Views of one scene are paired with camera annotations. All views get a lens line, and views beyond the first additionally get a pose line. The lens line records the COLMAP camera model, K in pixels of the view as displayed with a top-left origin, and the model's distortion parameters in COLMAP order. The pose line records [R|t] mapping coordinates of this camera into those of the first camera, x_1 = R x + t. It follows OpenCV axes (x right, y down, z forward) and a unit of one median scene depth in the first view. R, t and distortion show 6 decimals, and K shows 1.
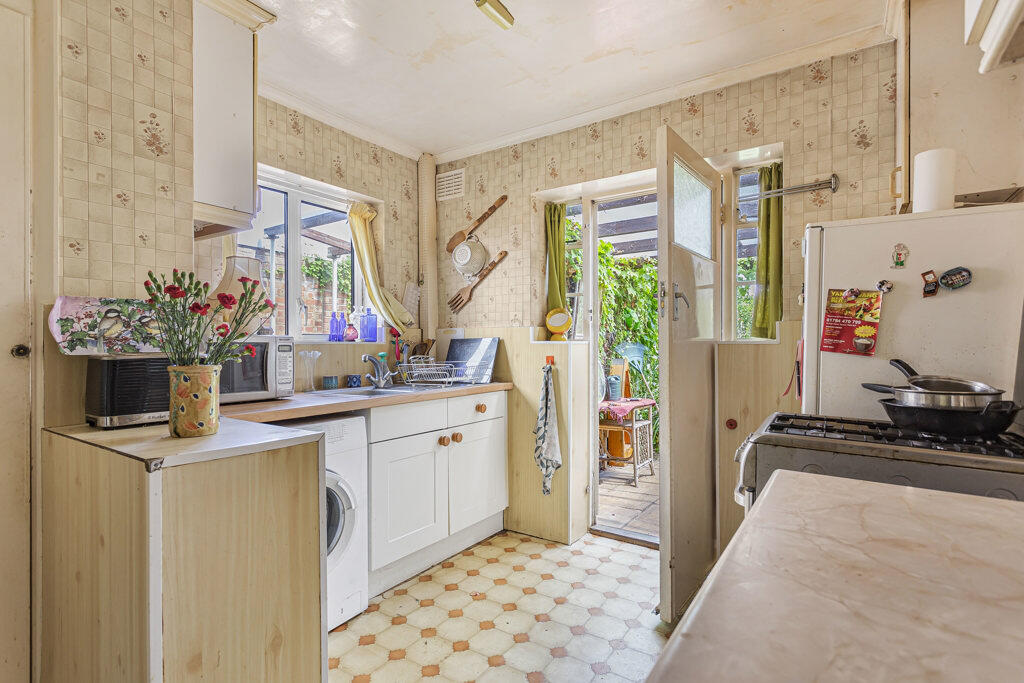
lens RADIAL K [[501.0, 0, 511.6], [0, 501.0, 344.8], [0, 0, 1]] dist [0.002607, 0.001569]
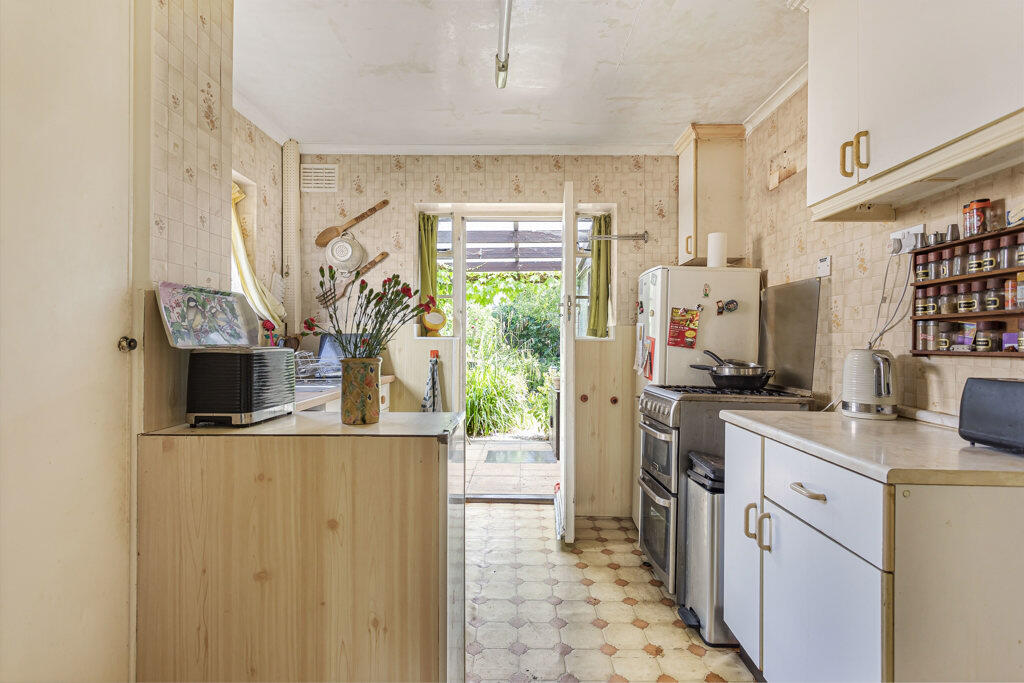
lens RADIAL K [[501.0, 0, 505.7], [0, 501.0, 338.8], [0, 0, 1]] dist [0.002607, 0.001569]
pose [[0.829808, 0.008498, 0.557985, -0.541737], [-0.006287, 0.999963, -0.005880, 0.002656], [-0.558014, 0.001371, 0.829830, -0.035488]]
